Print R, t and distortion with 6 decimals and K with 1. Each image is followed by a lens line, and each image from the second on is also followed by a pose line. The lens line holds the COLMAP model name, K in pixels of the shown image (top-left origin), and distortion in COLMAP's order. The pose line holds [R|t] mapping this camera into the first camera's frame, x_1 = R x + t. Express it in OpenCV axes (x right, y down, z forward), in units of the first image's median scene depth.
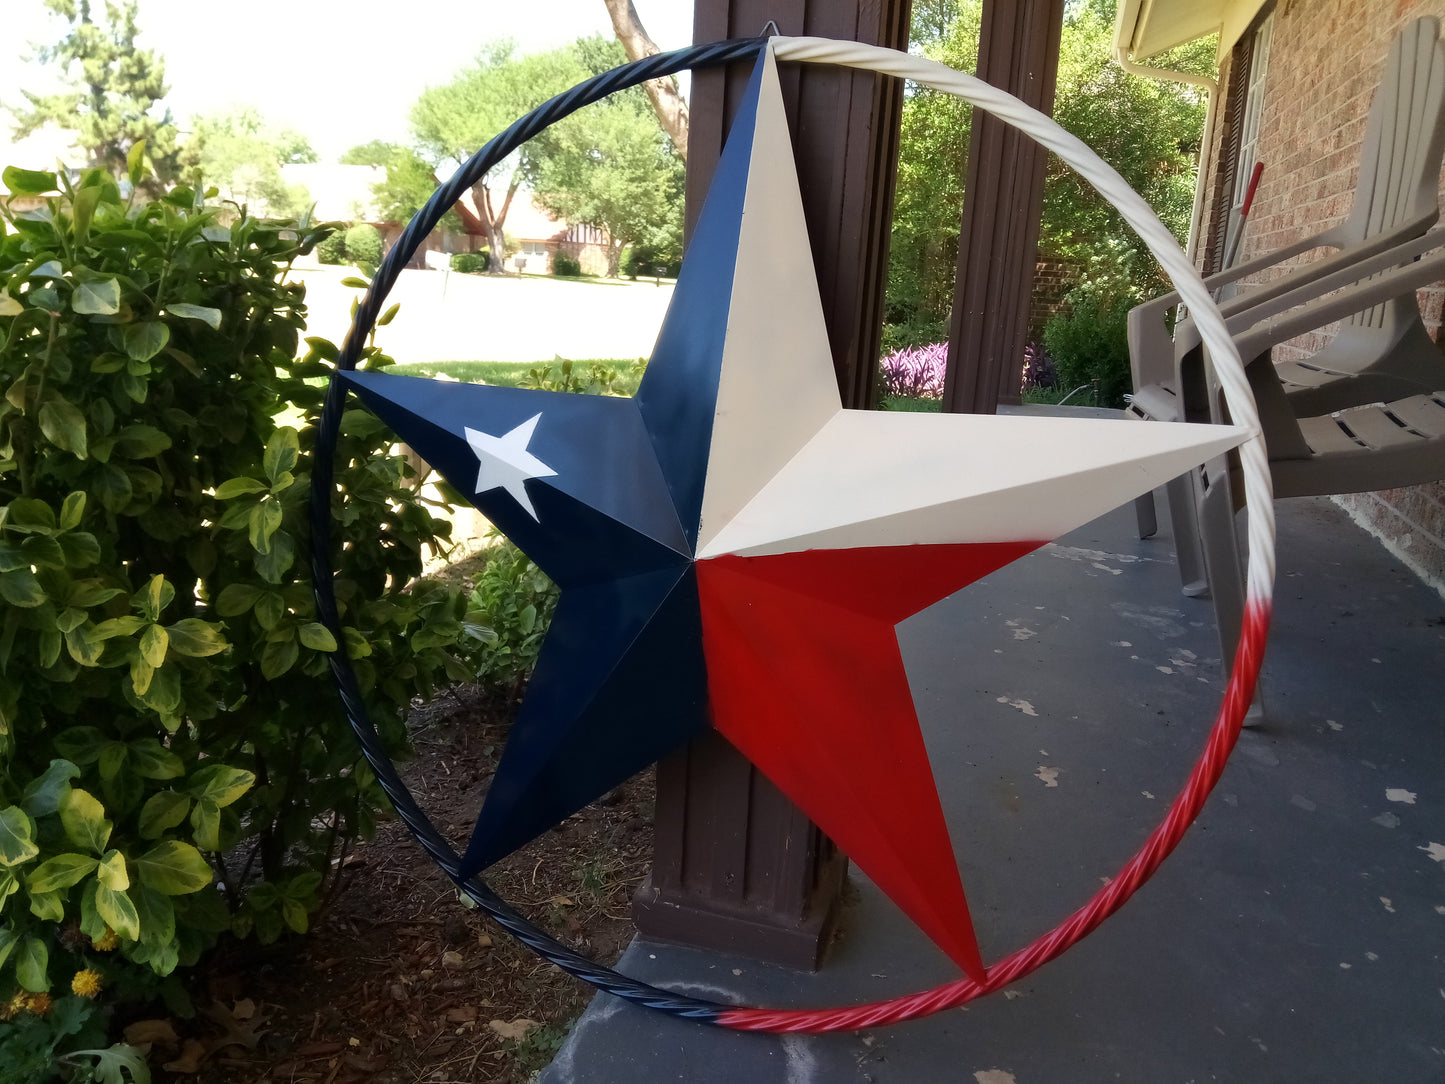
lens RADIAL K [[1012.2, 0, 708.6], [0, 1012.2, 516.5], [0, 0, 1]] dist [-0.017662, -0.011348]
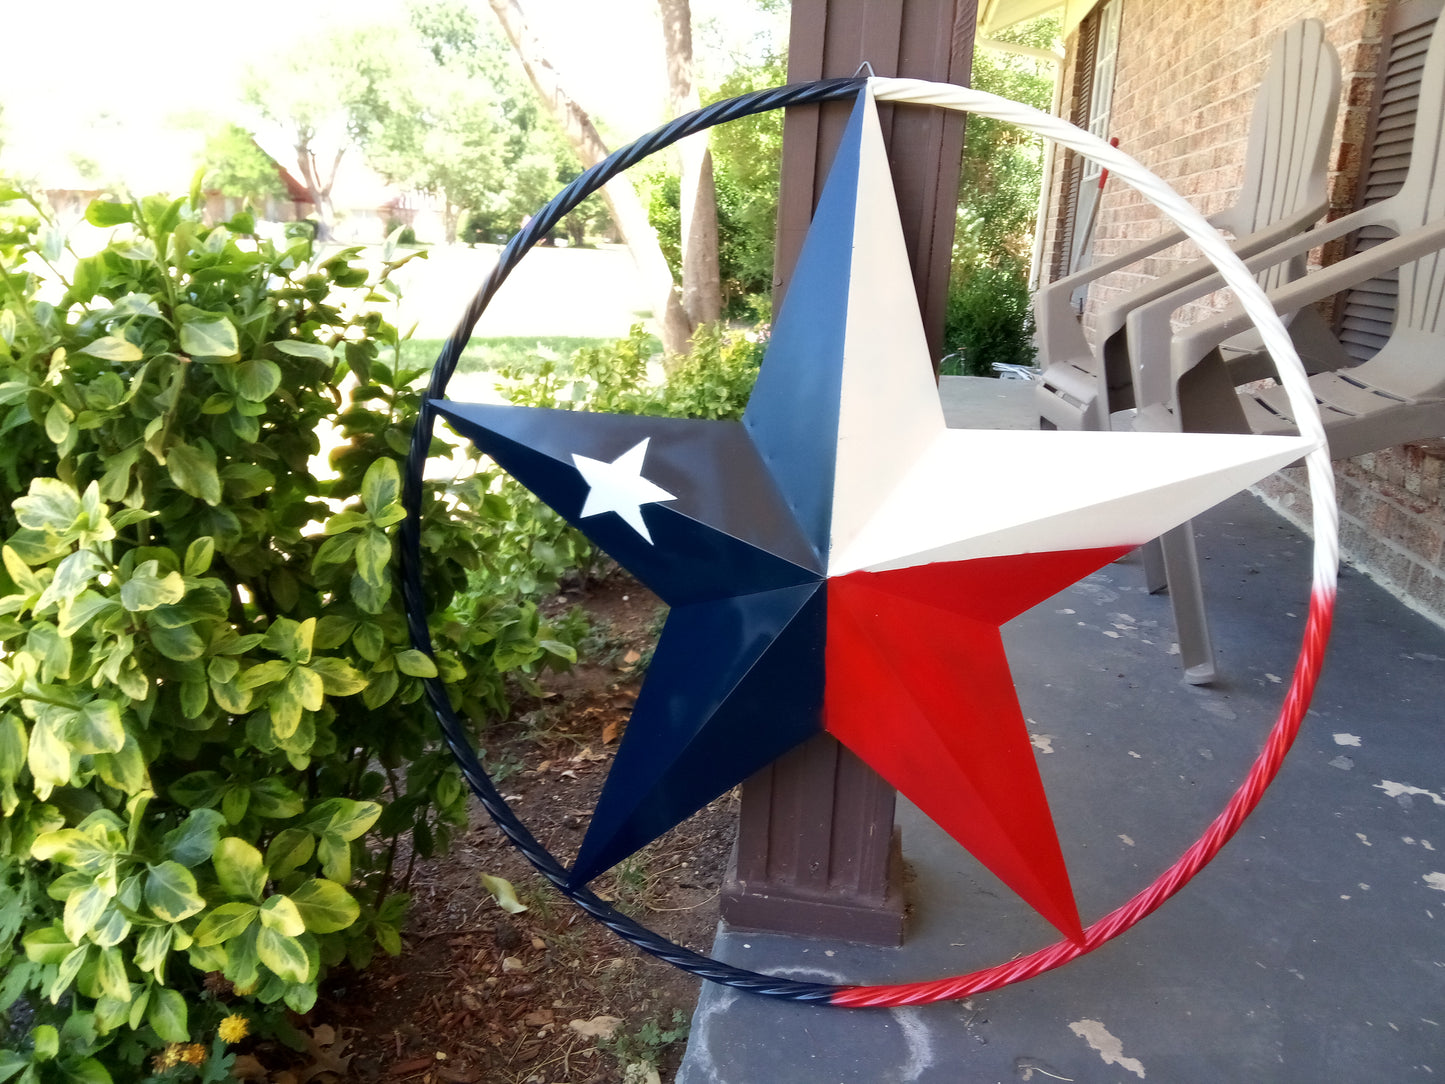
lens RADIAL K [[1019.6, 0, 672.1], [0, 1019.6, 507.9], [0, 0, 1]] dist [-0.013542, -0.015808]
pose [[0.992444, -0.041828, 0.115351, -0.246036], [0.039234, 0.998925, 0.024671, -0.051666], [-0.116259, -0.019959, 0.993018, -0.037006]]
